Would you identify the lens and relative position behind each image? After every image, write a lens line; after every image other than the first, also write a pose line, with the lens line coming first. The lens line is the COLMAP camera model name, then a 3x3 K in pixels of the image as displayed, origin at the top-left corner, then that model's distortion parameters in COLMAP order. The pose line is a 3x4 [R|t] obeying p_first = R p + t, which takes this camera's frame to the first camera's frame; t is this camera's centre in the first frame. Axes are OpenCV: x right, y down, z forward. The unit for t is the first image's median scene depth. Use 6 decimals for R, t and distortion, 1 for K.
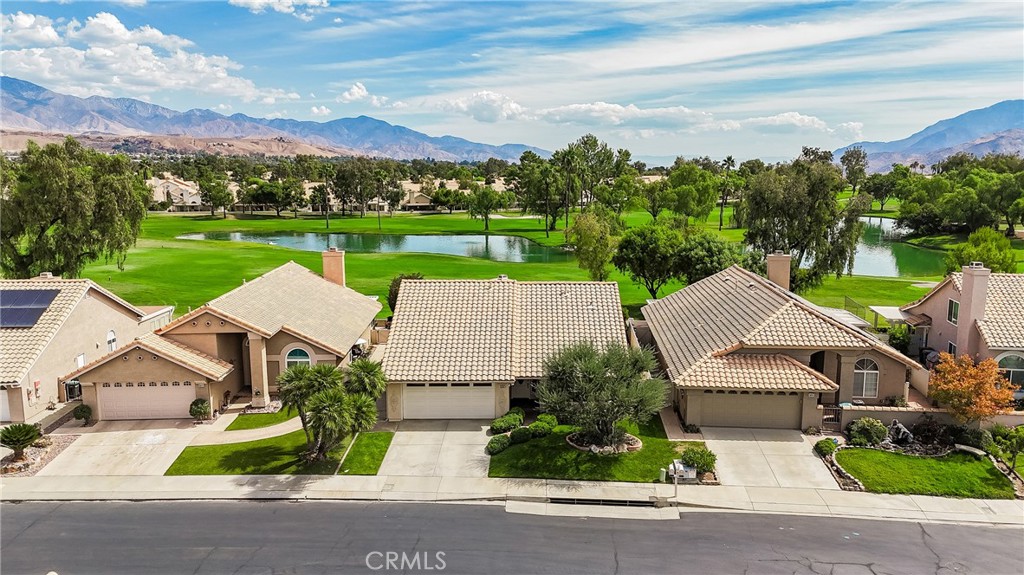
lens RADIAL K [[760.4, 0, 512.1], [0, 760.4, 288.8], [0, 0, 1]] dist [0.070593, -0.067006]
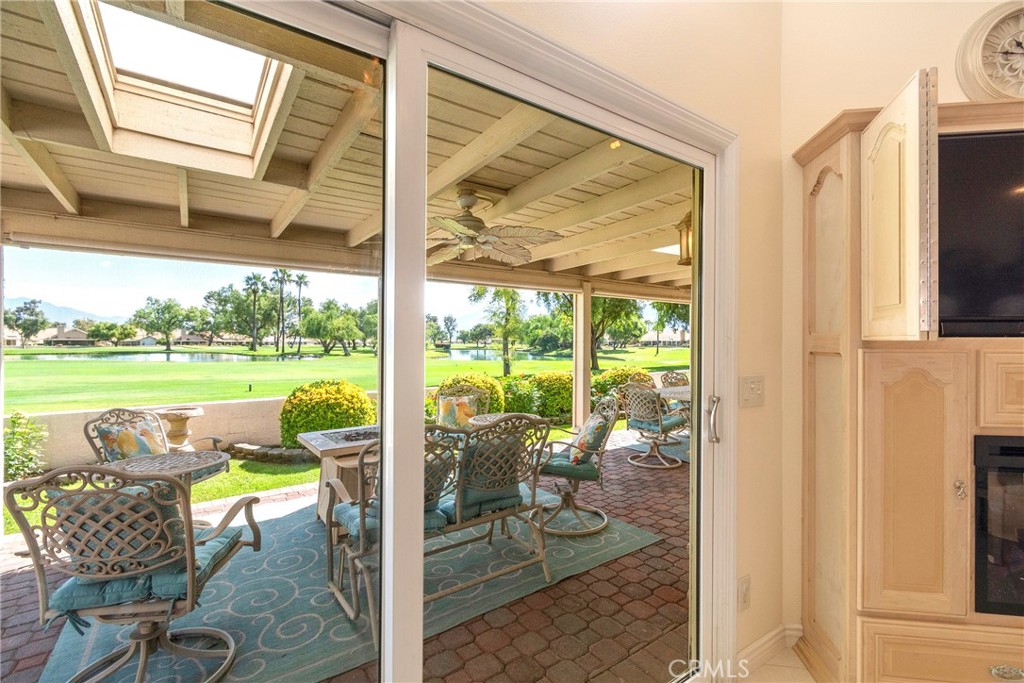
lens RADIAL K [[451.6, 0, 514.0], [0, 451.6, 339.2], [0, 0, 1]] dist [0.004797, -0.002789]
pose [[0.804151, 0.006443, 0.594390, -0.090899], [0.090644, 0.986918, -0.133330, 0.066547], [-0.587473, 0.161096, 0.793047, 1.407746]]
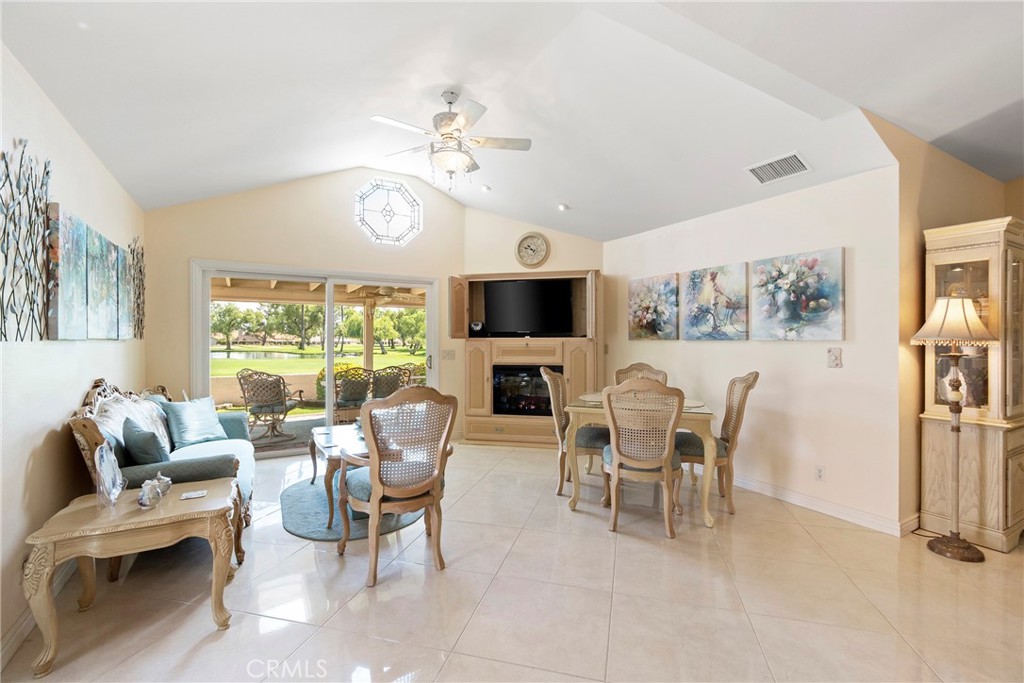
lens RADIAL K [[451.6, 0, 512.9], [0, 451.6, 342.0], [0, 0, 1]] dist [0.004797, -0.002789]
pose [[0.852322, -0.000140, 0.523017, -0.102617], [0.081794, 0.987731, -0.133030, 0.083418], [-0.516581, 0.156164, 0.841877, 1.305293]]
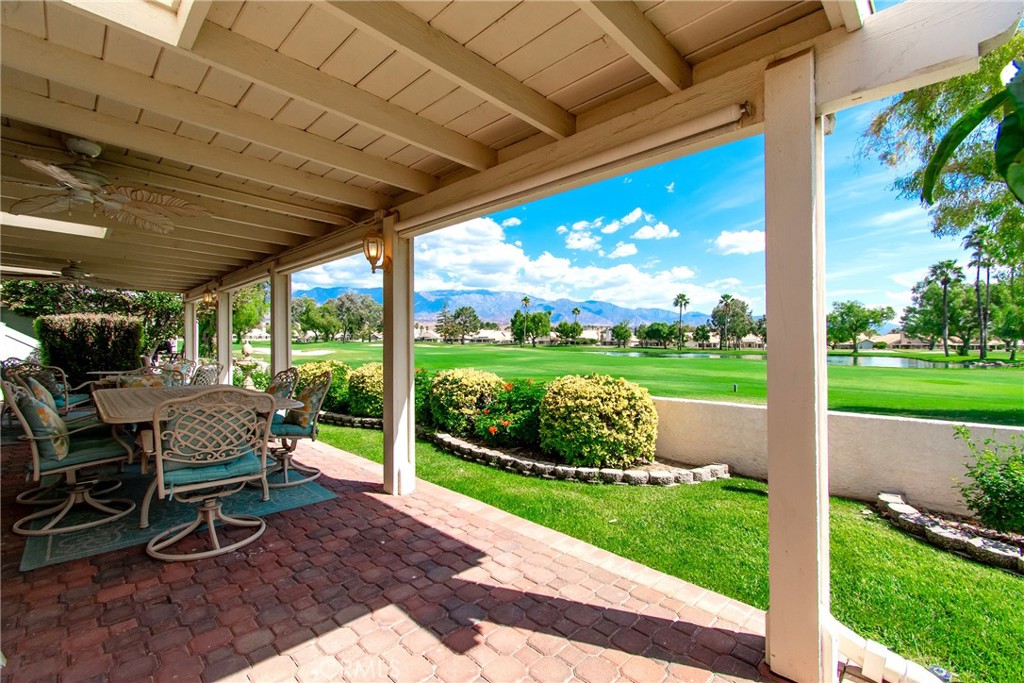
lens RADIAL K [[451.6, 0, 512.0], [0, 451.6, 334.7], [0, 0, 1]] dist [0.004797, -0.002789]
pose [[0.722223, -0.013269, -0.691533, 0.168930], [-0.110969, 0.984641, -0.134786, 0.063483], [0.682700, 0.174084, 0.709658, 1.450008]]
